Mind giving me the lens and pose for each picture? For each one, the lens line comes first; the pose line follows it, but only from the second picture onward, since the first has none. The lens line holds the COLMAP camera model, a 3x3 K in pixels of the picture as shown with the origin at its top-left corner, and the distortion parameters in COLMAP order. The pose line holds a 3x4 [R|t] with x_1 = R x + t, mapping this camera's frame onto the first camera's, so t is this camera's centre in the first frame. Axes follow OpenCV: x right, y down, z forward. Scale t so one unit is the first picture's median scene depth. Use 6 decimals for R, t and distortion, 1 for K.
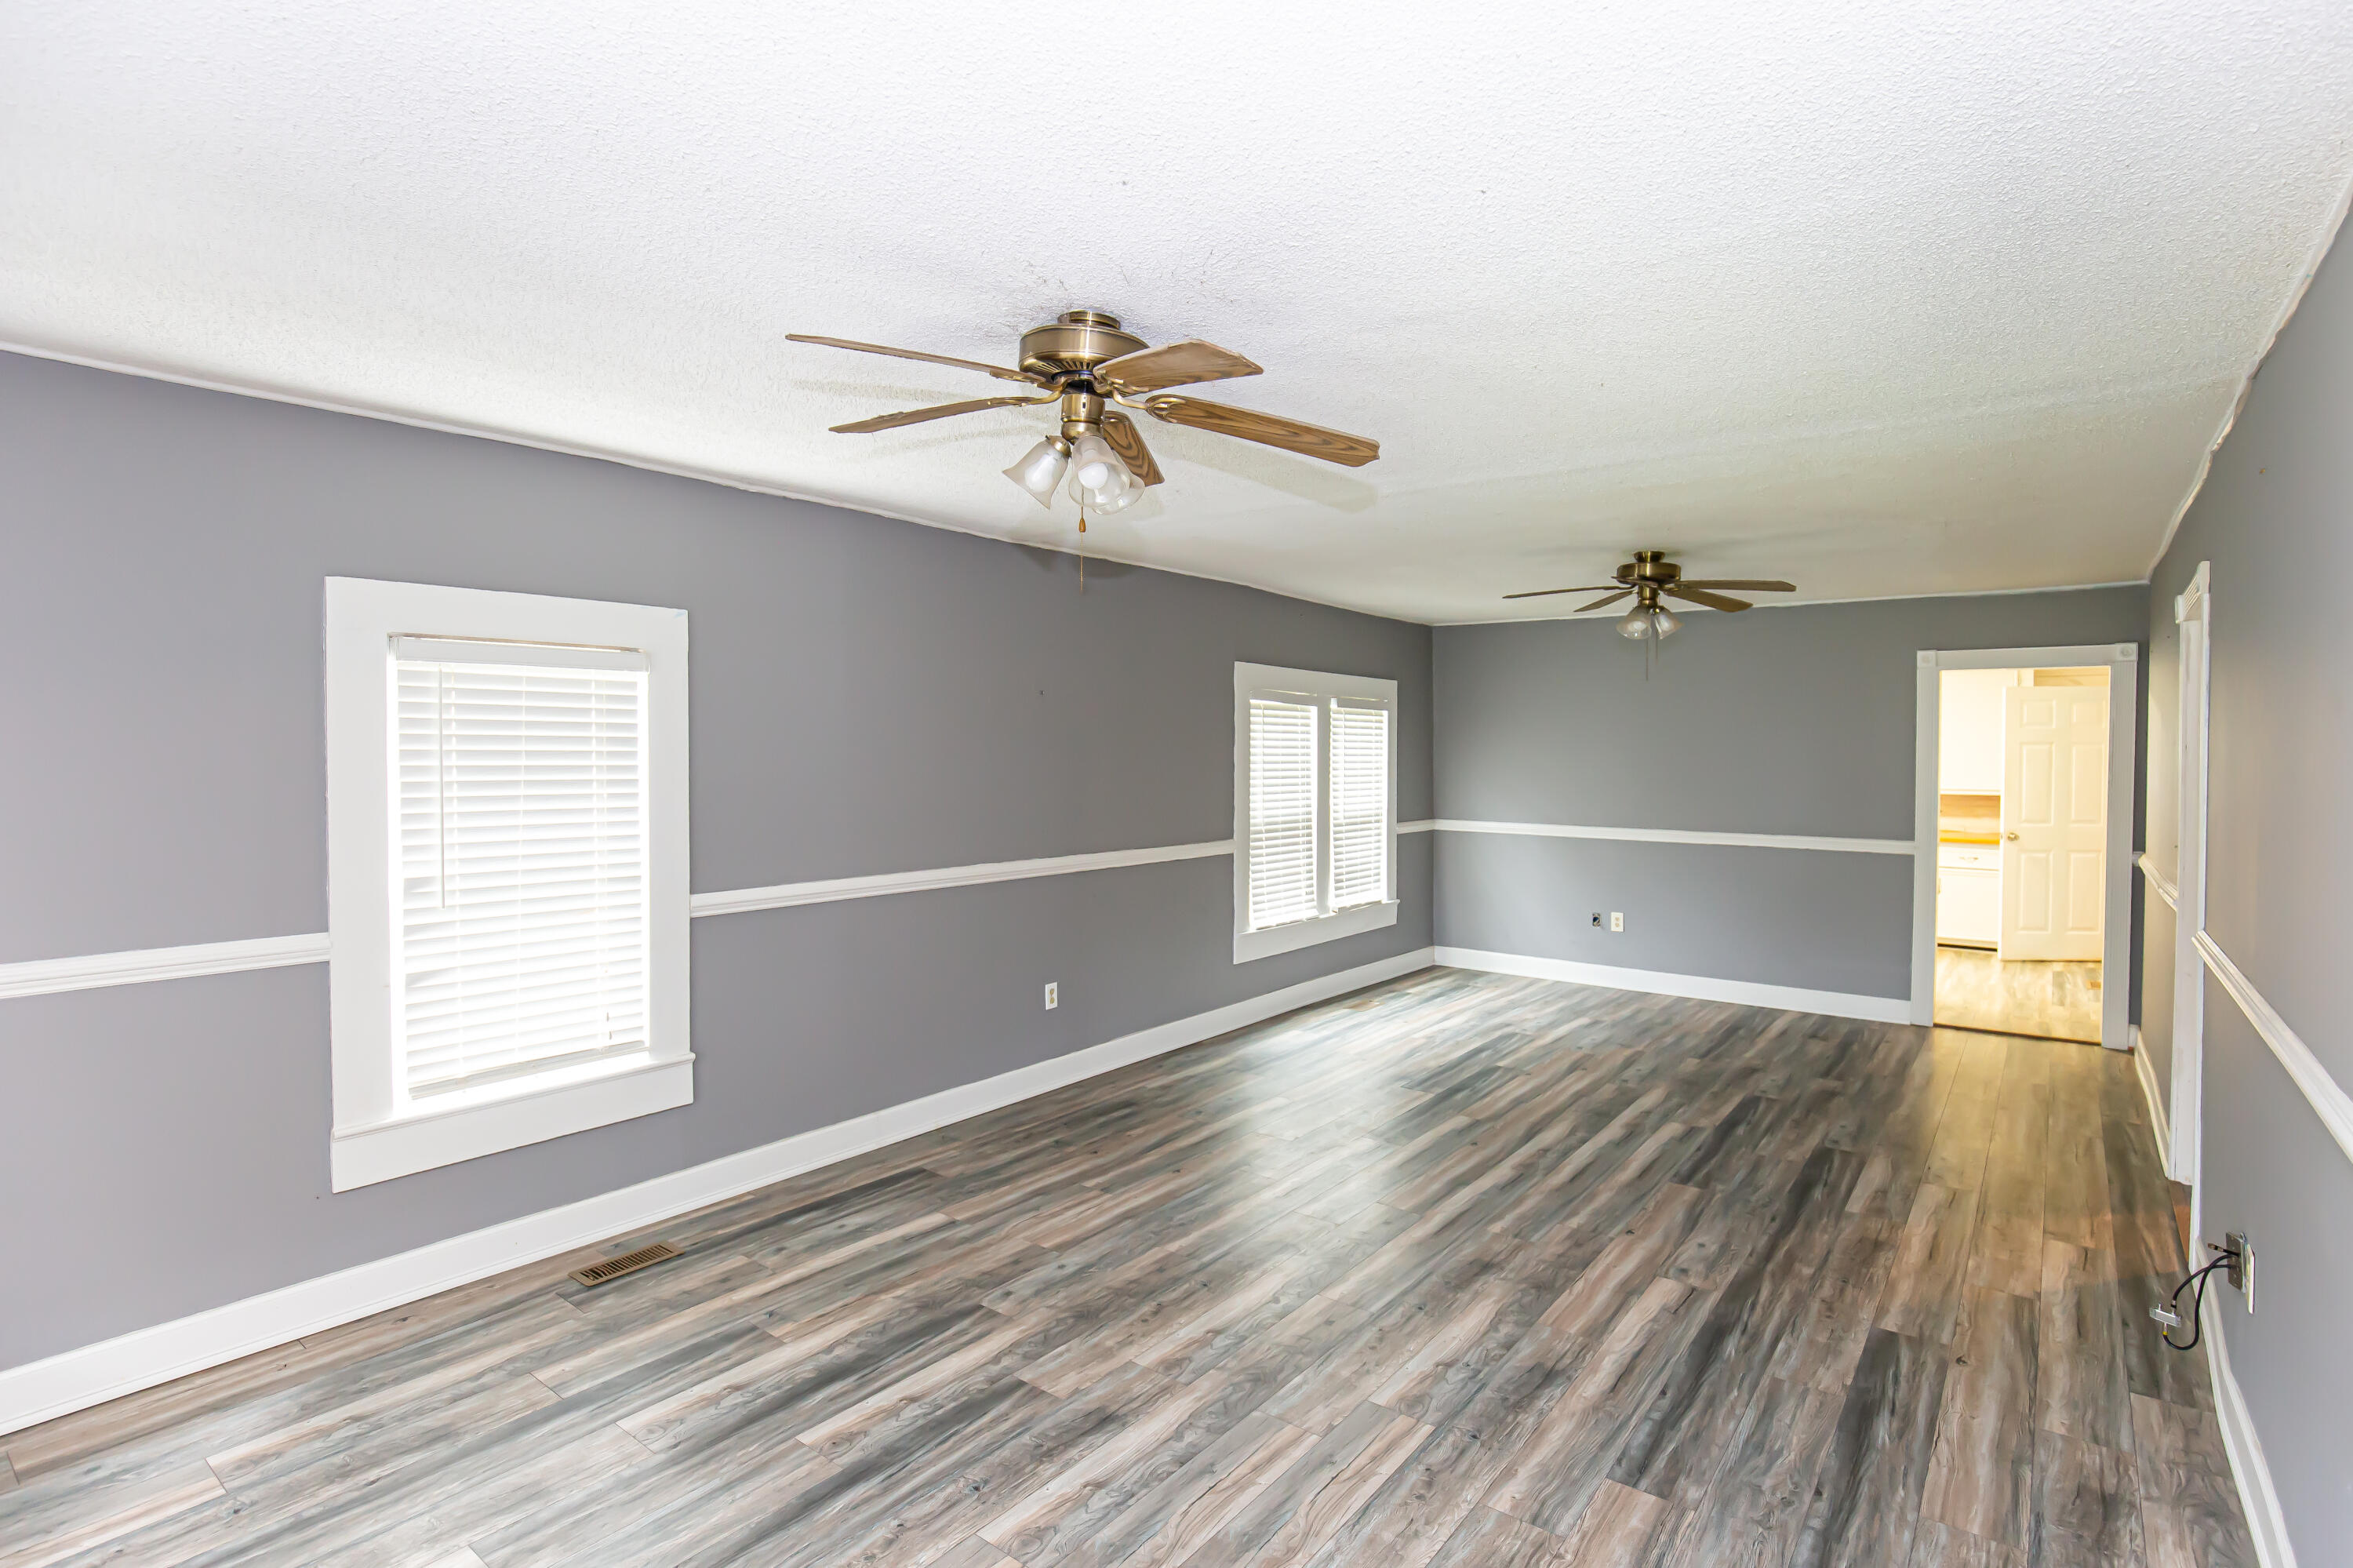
lens RADIAL K [[1139.1, 0, 1178.0], [0, 1139.1, 773.0], [0, 0, 1]] dist [-0.017062, 0.002678]
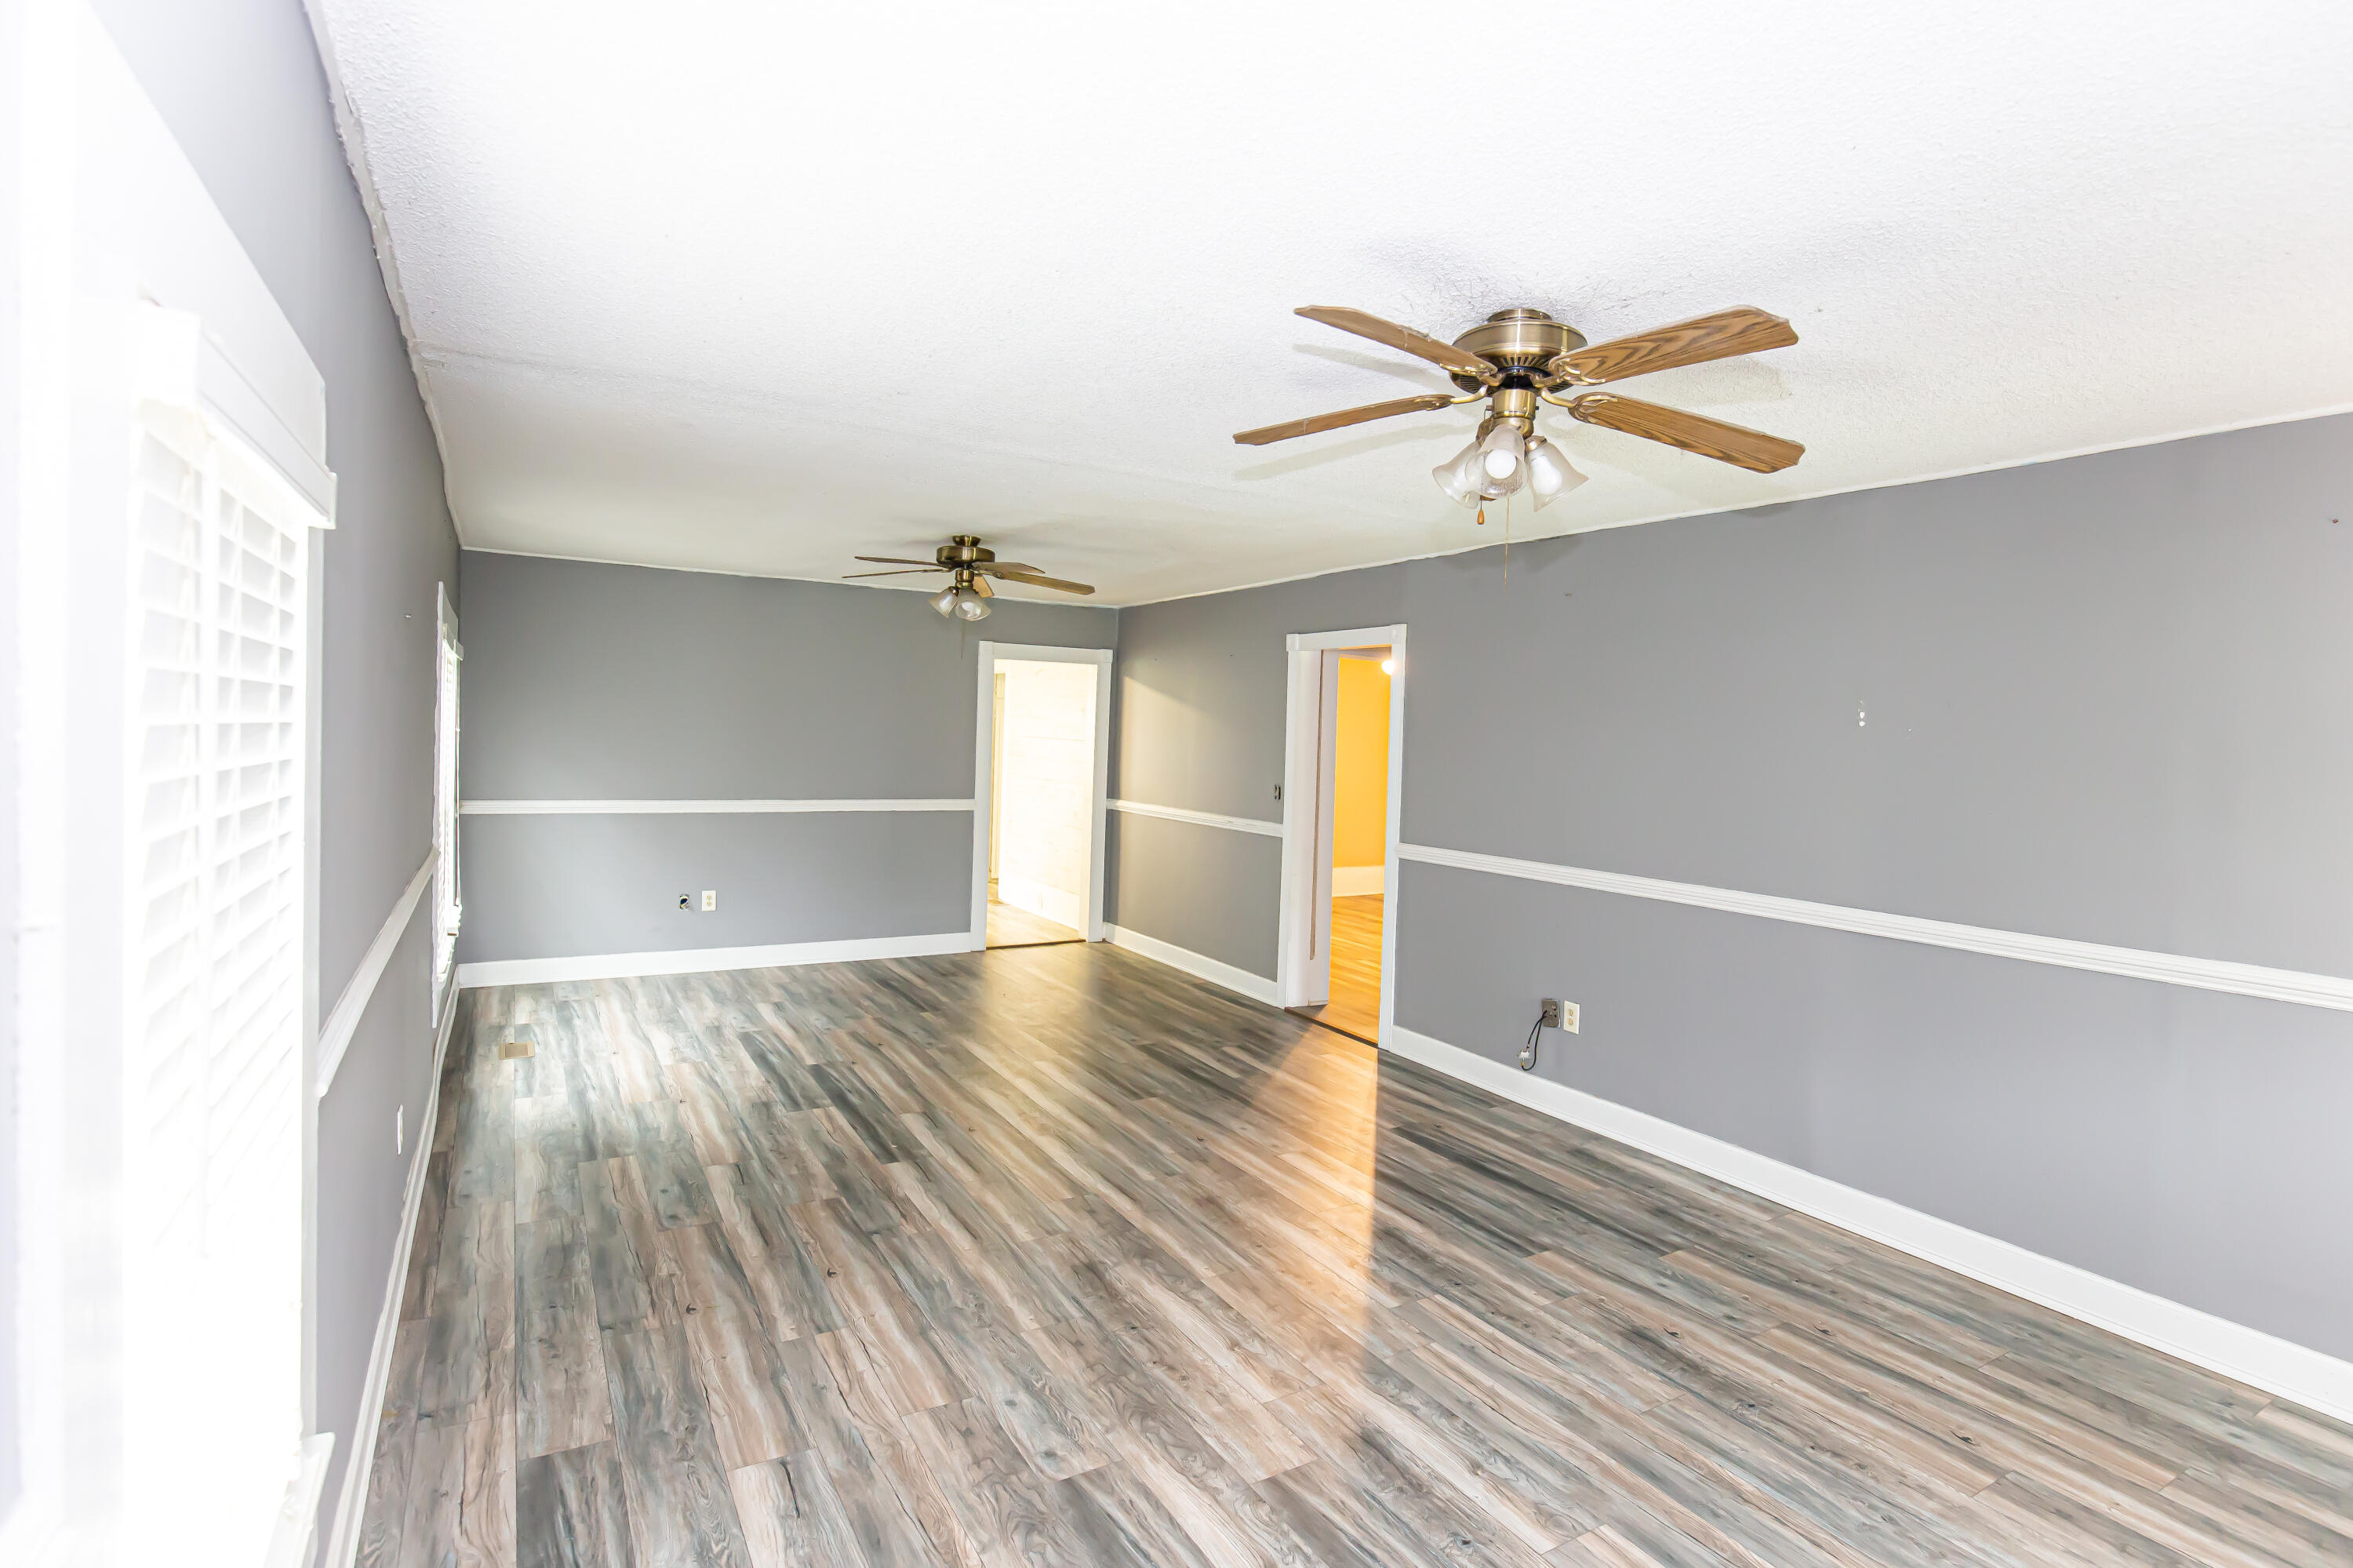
lens RADIAL K [[1139.1, 0, 1182.4], [0, 1139.1, 789.1], [0, 0, 1]] dist [-0.017062, 0.002678]
pose [[0.370031, -0.038704, 0.928213, -0.765154], [-0.014691, 0.998763, 0.047503, -0.032696], [-0.928903, -0.031214, 0.369005, 0.600488]]
